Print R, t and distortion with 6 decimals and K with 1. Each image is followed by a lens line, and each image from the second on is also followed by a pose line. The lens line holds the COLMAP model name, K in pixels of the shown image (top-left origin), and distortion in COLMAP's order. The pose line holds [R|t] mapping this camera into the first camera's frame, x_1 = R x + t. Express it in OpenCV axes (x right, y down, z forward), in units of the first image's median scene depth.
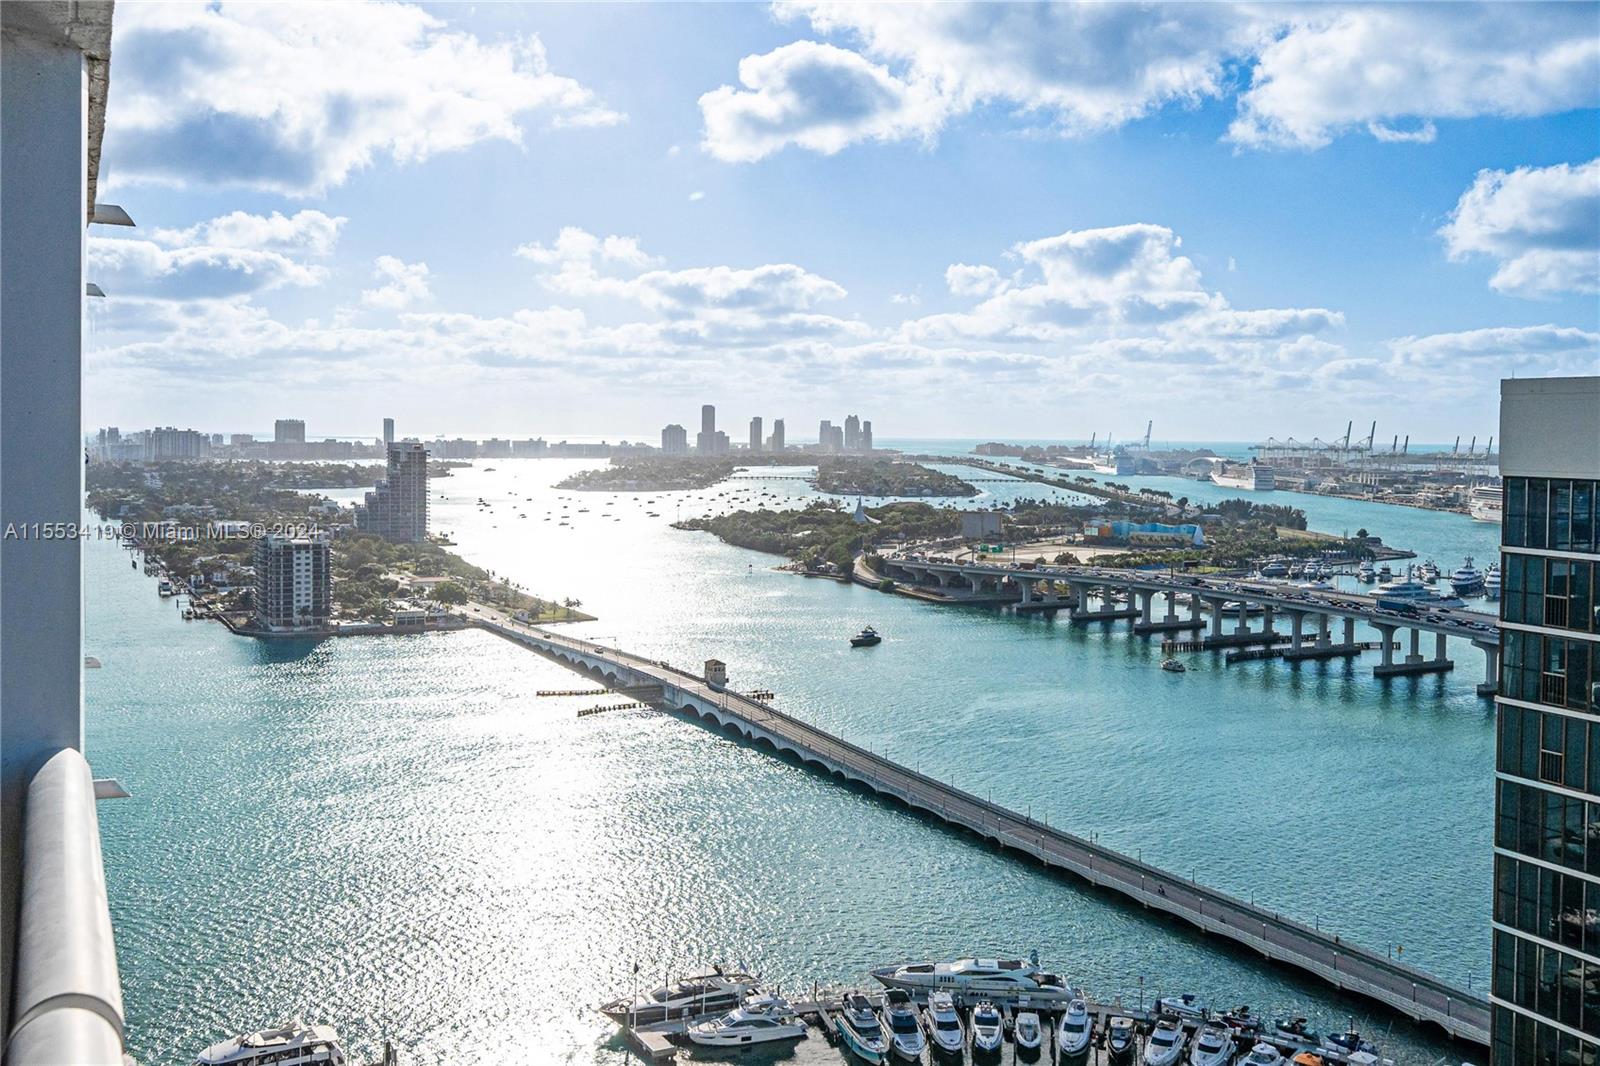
lens RADIAL K [[1413.4, 0, 770.3], [0, 1413.4, 539.7], [0, 0, 1]] dist [0.010868, -0.049337]
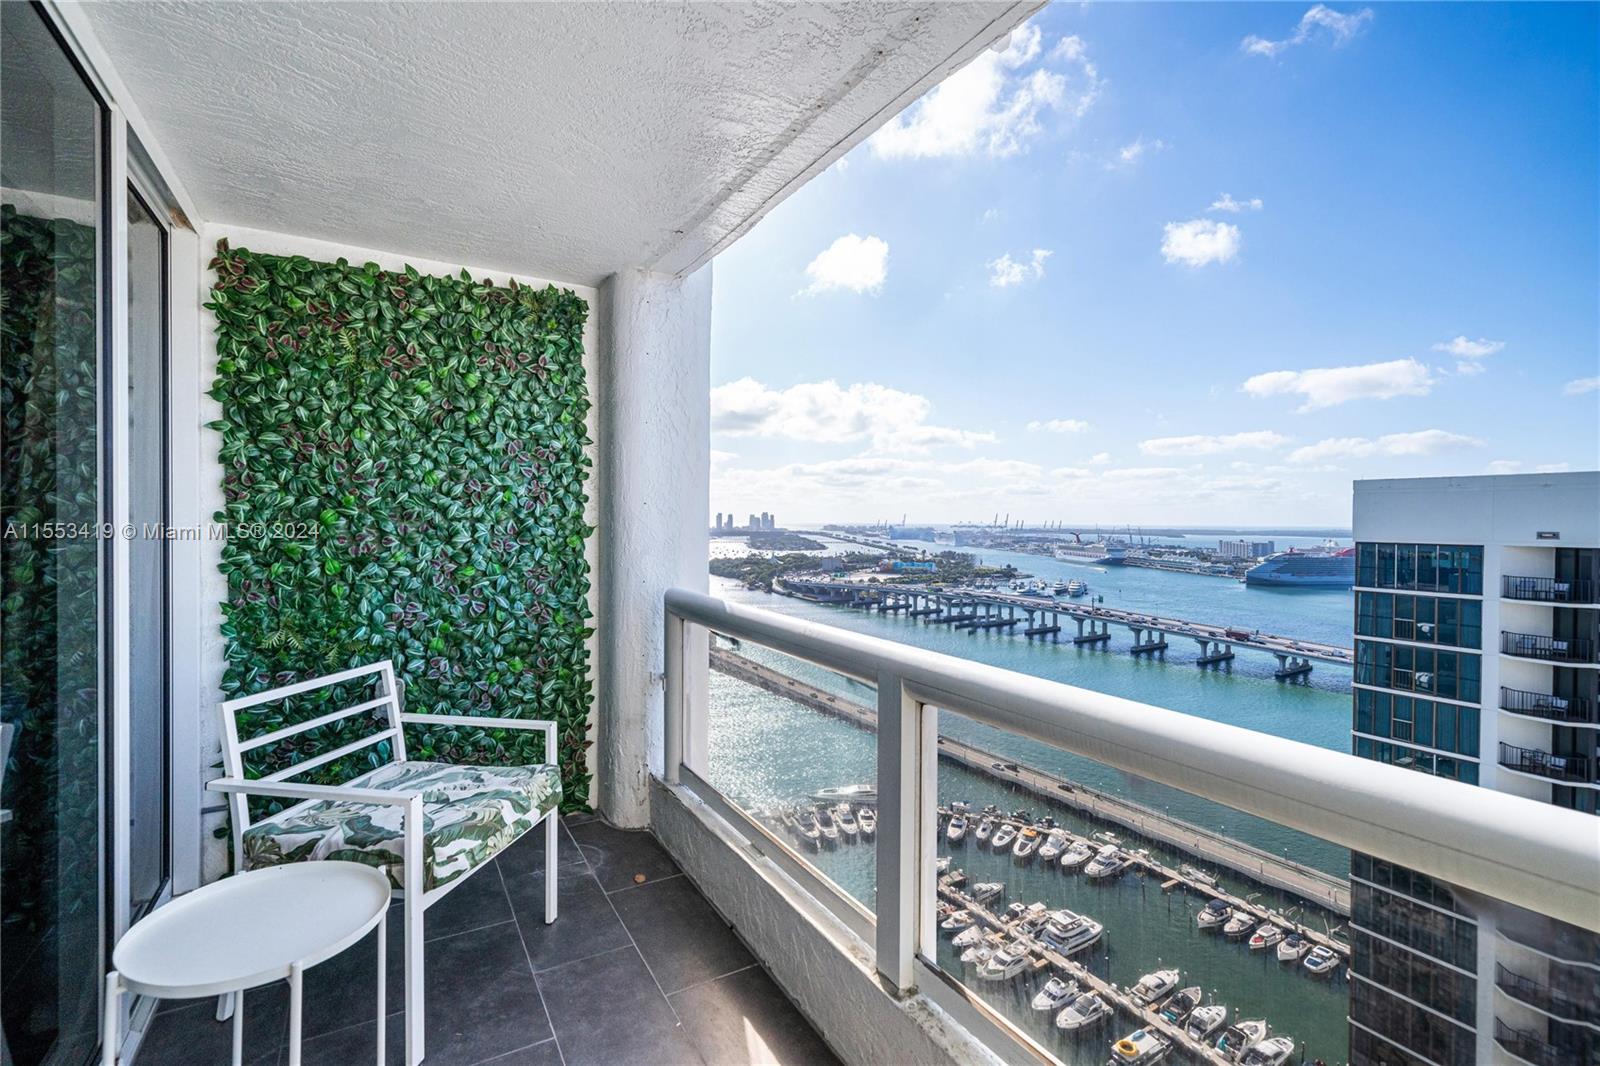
lens RADIAL K [[670.5, 0, 769.8], [0, 670.5, 541.3], [0, 0, 1]] dist [0.001523, -0.000398]
pose [[0.997848, -0.007965, 0.065078, -0.181590], [0.010873, 0.998952, -0.044465, -0.019578], [-0.064655, 0.045077, 0.996889, 0.299896]]
